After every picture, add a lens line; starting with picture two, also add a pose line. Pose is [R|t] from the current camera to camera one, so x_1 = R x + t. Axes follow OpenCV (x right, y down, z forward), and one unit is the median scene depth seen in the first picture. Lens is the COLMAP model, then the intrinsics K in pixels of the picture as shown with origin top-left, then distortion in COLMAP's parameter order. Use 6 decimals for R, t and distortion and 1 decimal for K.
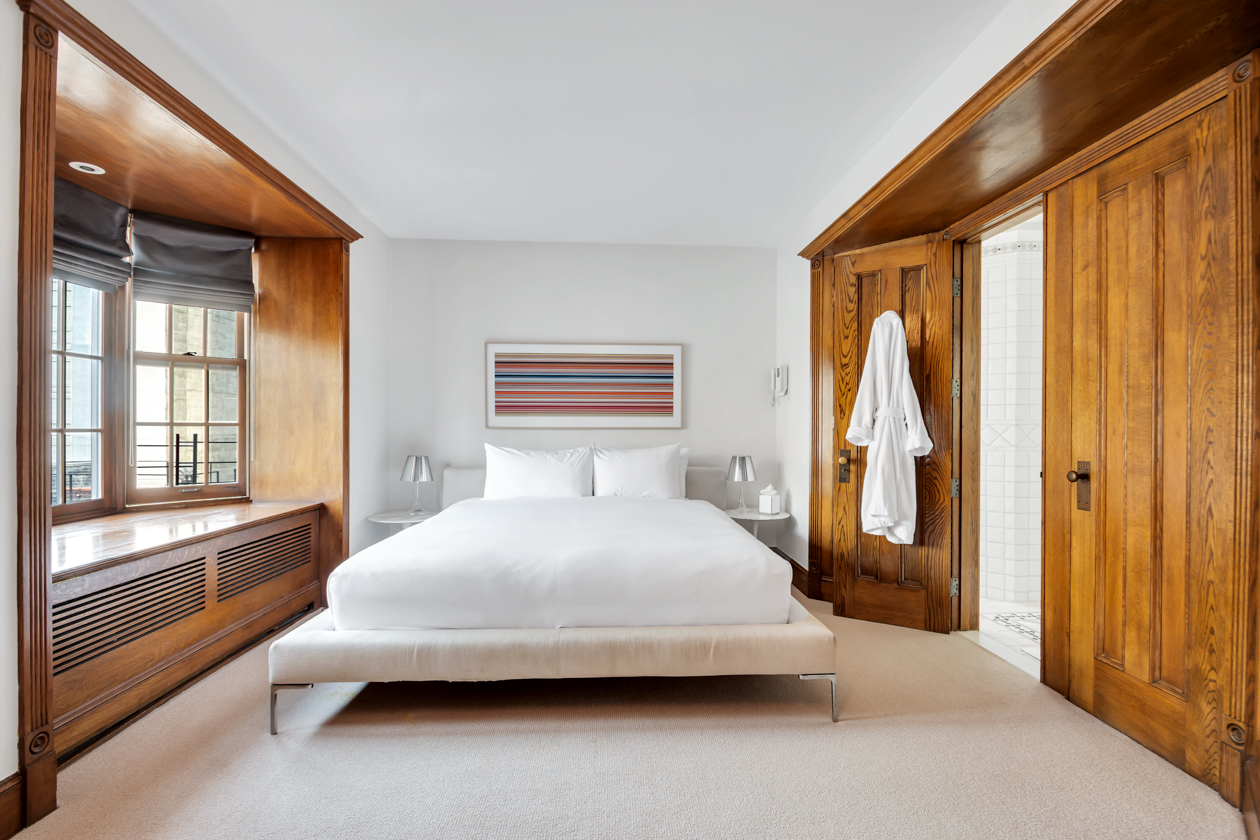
lens RADIAL K [[560.9, 0, 638.6], [0, 560.9, 428.8], [0, 0, 1]] dist [0.024184, -0.022482]
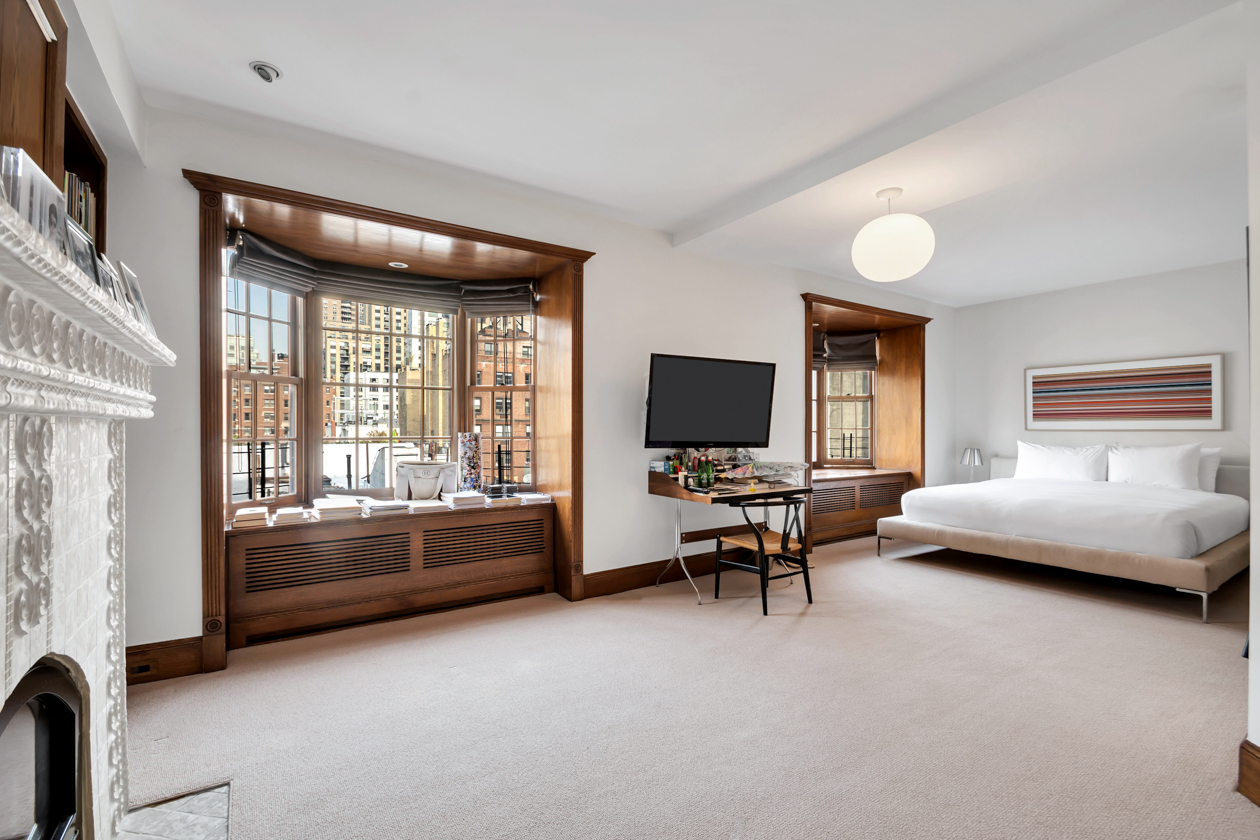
lens RADIAL K [[560.9, 0, 638.6], [0, 560.9, 428.8], [0, 0, 1]] dist [0.024184, -0.022482]
pose [[0.519819, -0.003983, -0.854267, 0.517409], [0.000904, 0.999991, -0.004112, 0.000126], [0.854276, 0.001365, 0.519818, -0.667274]]
